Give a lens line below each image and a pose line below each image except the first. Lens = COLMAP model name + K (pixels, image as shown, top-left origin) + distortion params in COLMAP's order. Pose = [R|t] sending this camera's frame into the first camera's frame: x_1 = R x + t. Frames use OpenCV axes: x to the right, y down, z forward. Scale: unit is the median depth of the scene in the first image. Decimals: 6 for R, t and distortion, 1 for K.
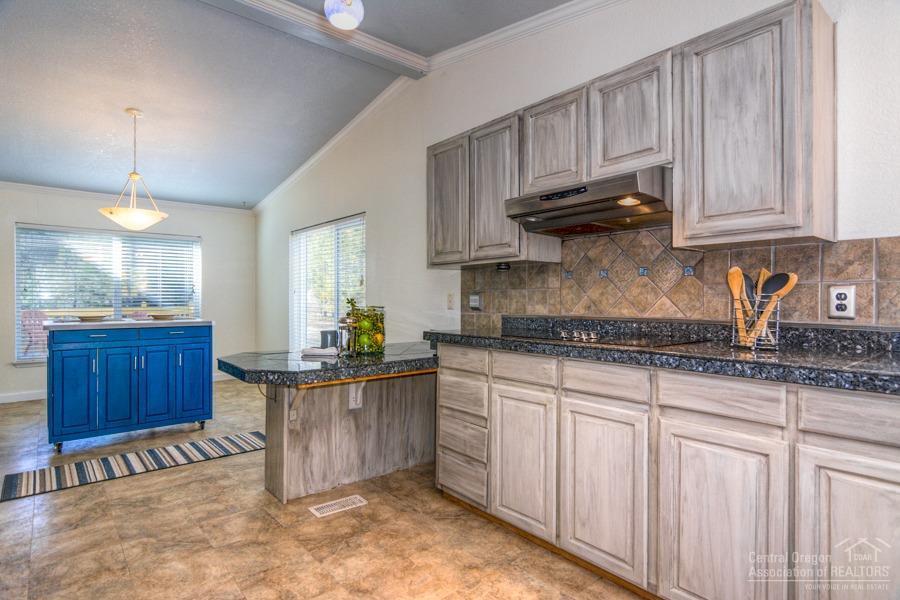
lens RADIAL K [[477.2, 0, 447.8], [0, 477.2, 300.6], [0, 0, 1]] dist [-0.000871, -0.000934]
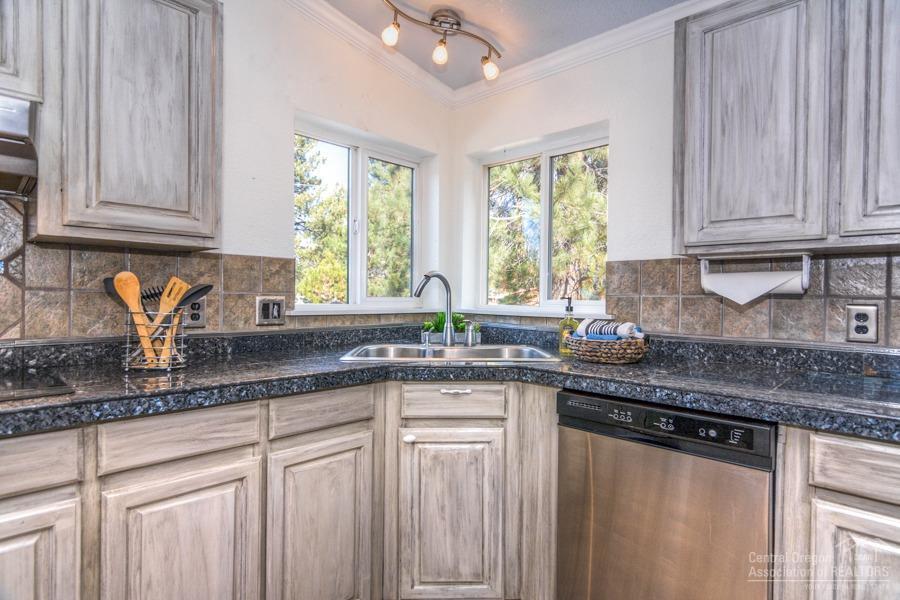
lens RADIAL K [[477.2, 0, 447.8], [0, 477.2, 300.6], [0, 0, 1]] dist [-0.000871, -0.000934]
pose [[-0.115760, -0.011506, 0.993211, -0.262151], [-0.010756, 0.999889, 0.010329, -0.037267], [-0.993219, -0.009488, -0.115871, 0.571675]]
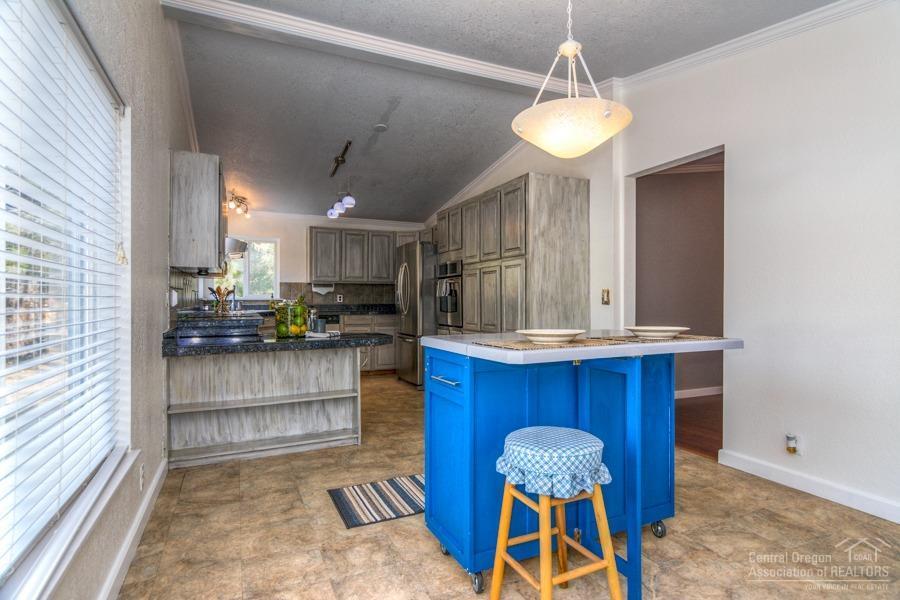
lens RADIAL K [[477.2, 0, 447.8], [0, 477.2, 300.6], [0, 0, 1]] dist [-0.000871, -0.000934]
pose [[-0.961435, 0.002325, 0.275024, -1.127480], [0.002186, 0.999997, -0.000809, 0.007063], [-0.275025, -0.000176, -0.961437, 2.544461]]
